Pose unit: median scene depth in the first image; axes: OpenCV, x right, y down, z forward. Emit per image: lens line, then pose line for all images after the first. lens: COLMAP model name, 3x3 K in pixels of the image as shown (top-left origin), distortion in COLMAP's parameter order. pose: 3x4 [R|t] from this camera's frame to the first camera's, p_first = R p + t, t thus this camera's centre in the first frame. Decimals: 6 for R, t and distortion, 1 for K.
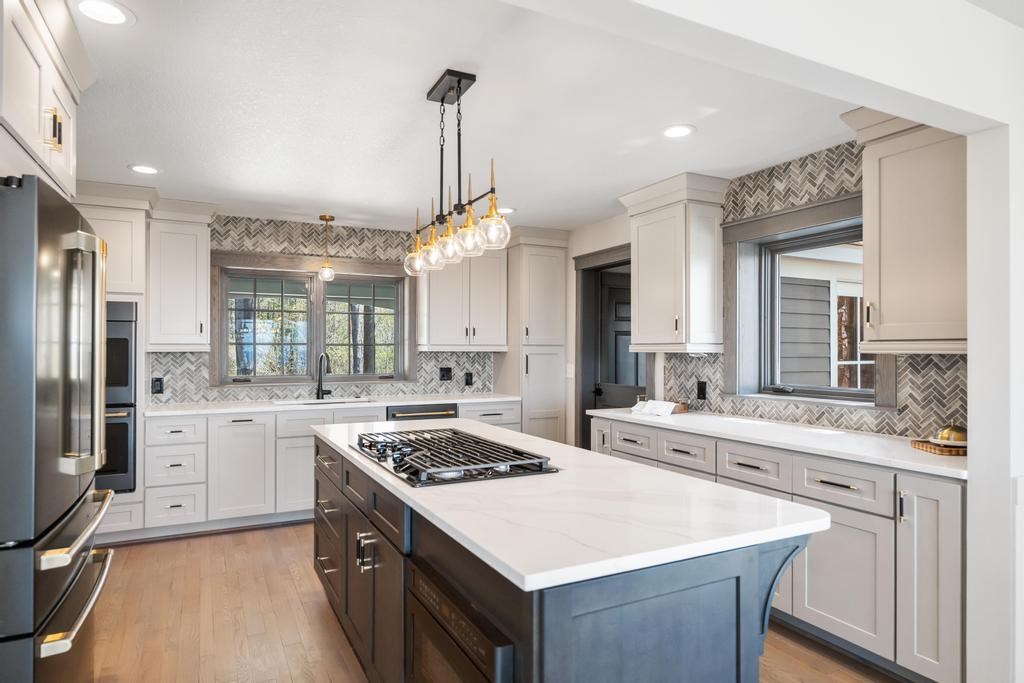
lens RADIAL K [[604.6, 0, 508.6], [0, 604.6, 345.6], [0, 0, 1]] dist [-0.000019, -0.000276]
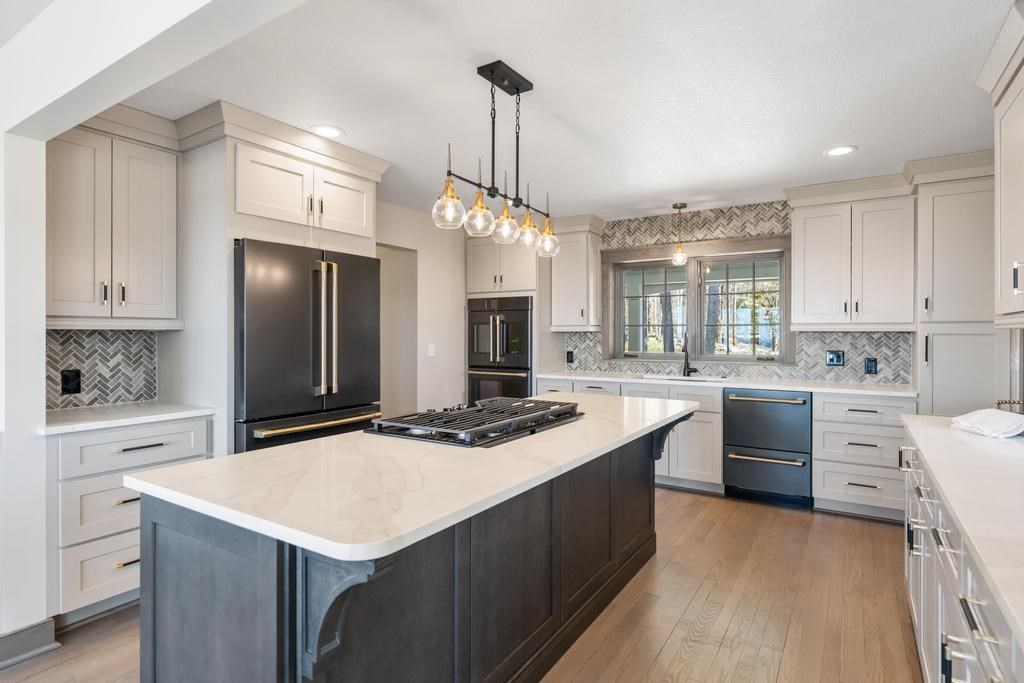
lens RADIAL K [[534.3, 0, 510.1], [0, 534.3, 330.6], [0, 0, 1]] dist [-0.000778, -0.000206]
pose [[0.509746, -0.003506, -0.860318, 0.365935], [0.005077, 0.999987, -0.001068, 0.008143], [0.860310, -0.003823, 0.509756, 0.271665]]
